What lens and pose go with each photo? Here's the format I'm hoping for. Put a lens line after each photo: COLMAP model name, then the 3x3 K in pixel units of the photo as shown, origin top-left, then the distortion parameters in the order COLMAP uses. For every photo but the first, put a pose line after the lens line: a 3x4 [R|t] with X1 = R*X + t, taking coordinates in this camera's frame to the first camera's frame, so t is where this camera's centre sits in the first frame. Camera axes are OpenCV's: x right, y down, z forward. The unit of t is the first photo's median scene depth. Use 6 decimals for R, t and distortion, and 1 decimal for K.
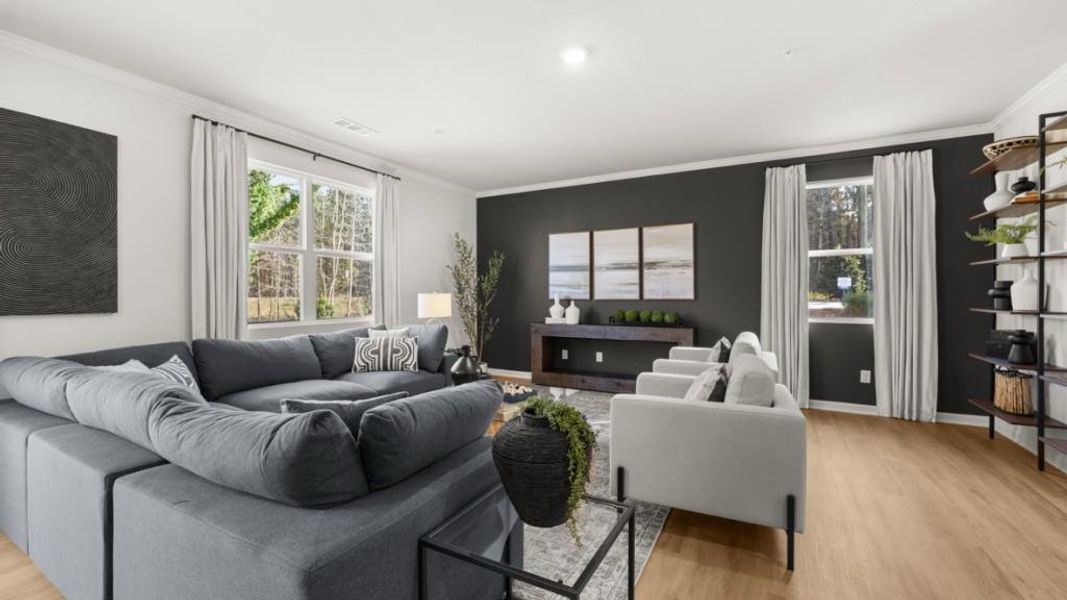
lens RADIAL K [[453.4, 0, 523.2], [0, 453.4, 294.8], [0, 0, 1]] dist [0.000455, 0.000119]
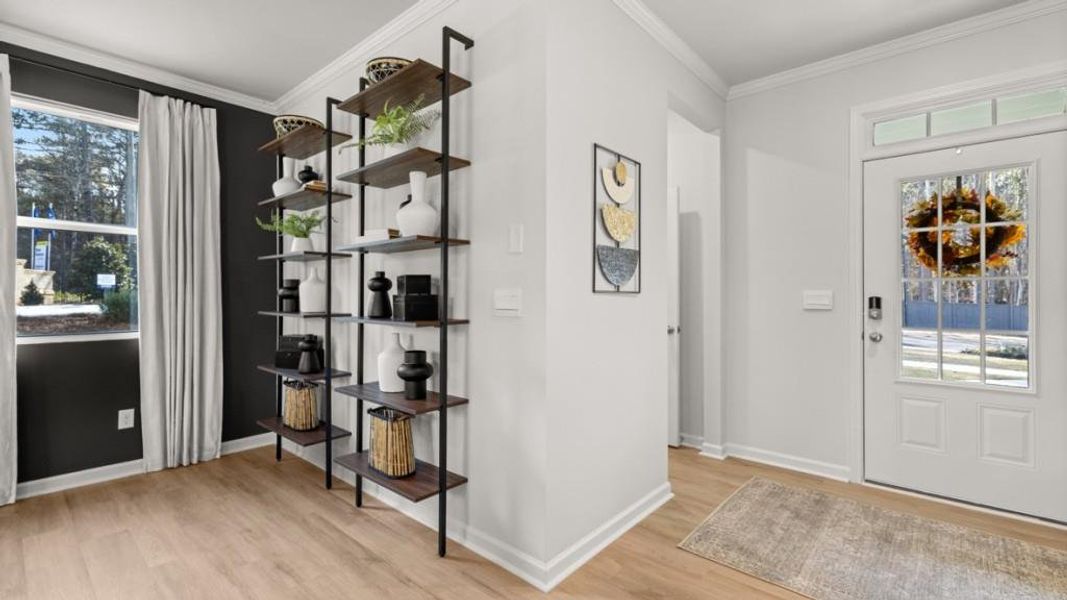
lens RADIAL K [[453.4, 0, 523.2], [0, 453.4, 294.8], [0, 0, 1]] dist [0.000455, 0.000119]
pose [[0.215270, 0.001106, 0.976554, 0.250837], [0.000171, 0.999999, -0.001170, 0.000308], [-0.976555, 0.000419, 0.215269, 0.314250]]
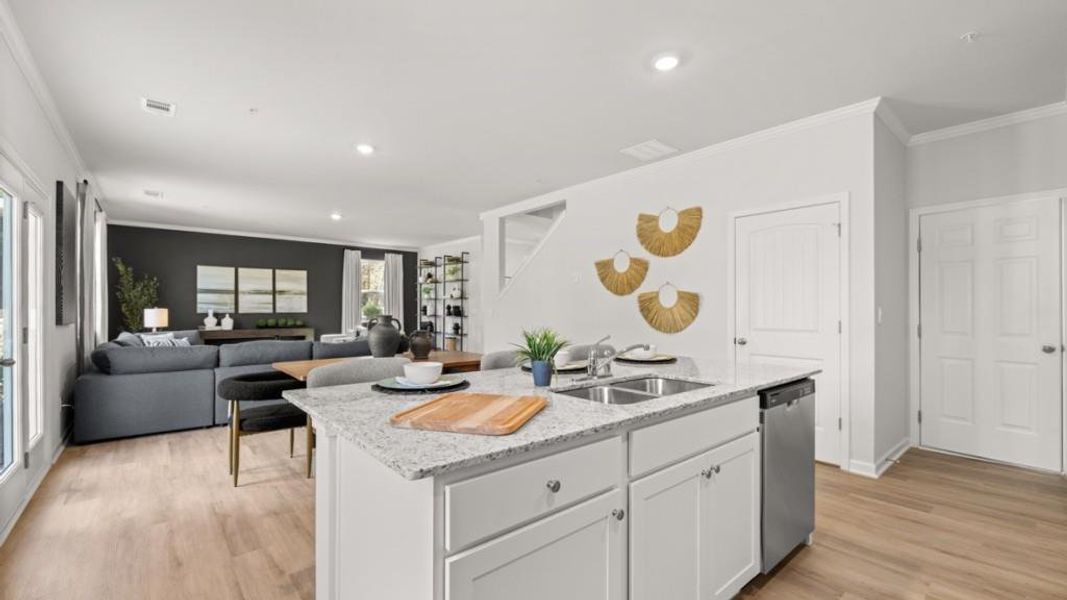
lens RADIAL K [[453.4, 0, 523.2], [0, 453.4, 294.8], [0, 0, 1]] dist [0.000455, 0.000119]
pose [[0.371679, 0.034925, 0.927704, -1.241834], [-0.000066, 0.999293, -0.037594, 0.008078], [-0.928361, 0.013912, 0.371419, -0.602693]]
